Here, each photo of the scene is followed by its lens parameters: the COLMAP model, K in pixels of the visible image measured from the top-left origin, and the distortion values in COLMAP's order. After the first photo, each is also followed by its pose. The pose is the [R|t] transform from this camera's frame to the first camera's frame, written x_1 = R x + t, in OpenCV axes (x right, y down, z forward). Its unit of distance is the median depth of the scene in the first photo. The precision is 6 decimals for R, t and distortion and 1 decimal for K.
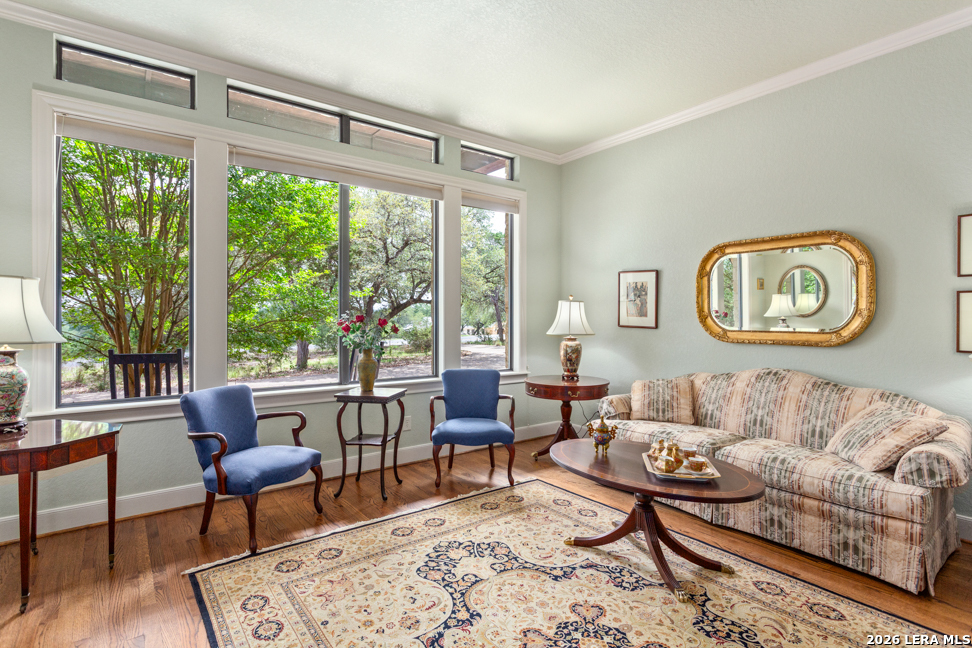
lens RADIAL K [[493.5, 0, 486.2], [0, 493.5, 321.3], [0, 0, 1]] dist [-0.007408, 0.000919]
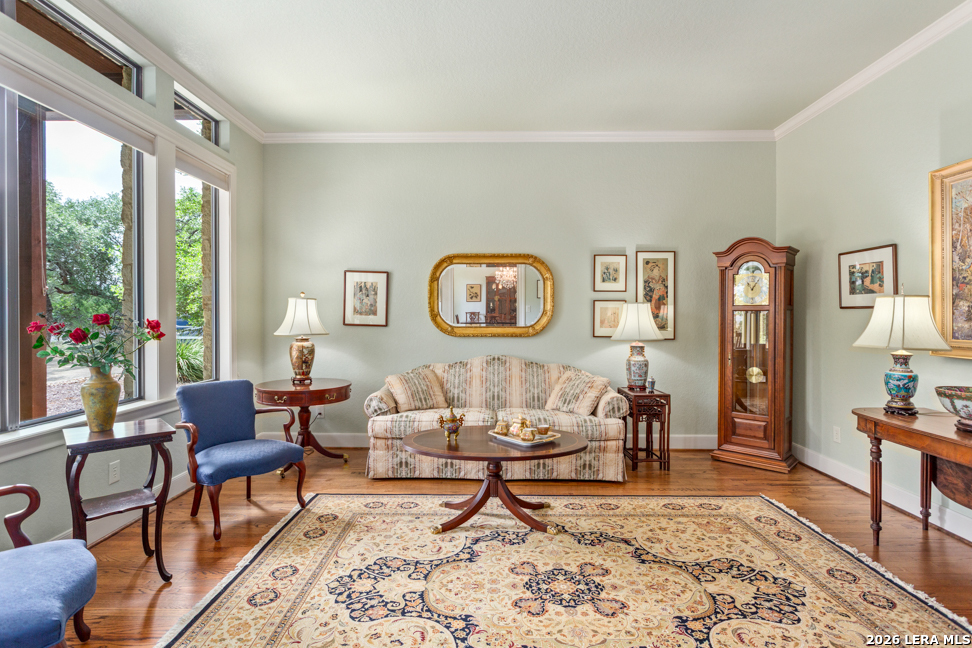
lens RADIAL K [[493.5, 0, 483.9], [0, 493.5, 322.4], [0, 0, 1]] dist [-0.007408, 0.000919]
pose [[0.612392, -0.013249, 0.790443, -0.517356], [0.005798, 0.999908, 0.012269, -0.008283], [-0.790533, -0.002931, 0.612413, 0.241533]]
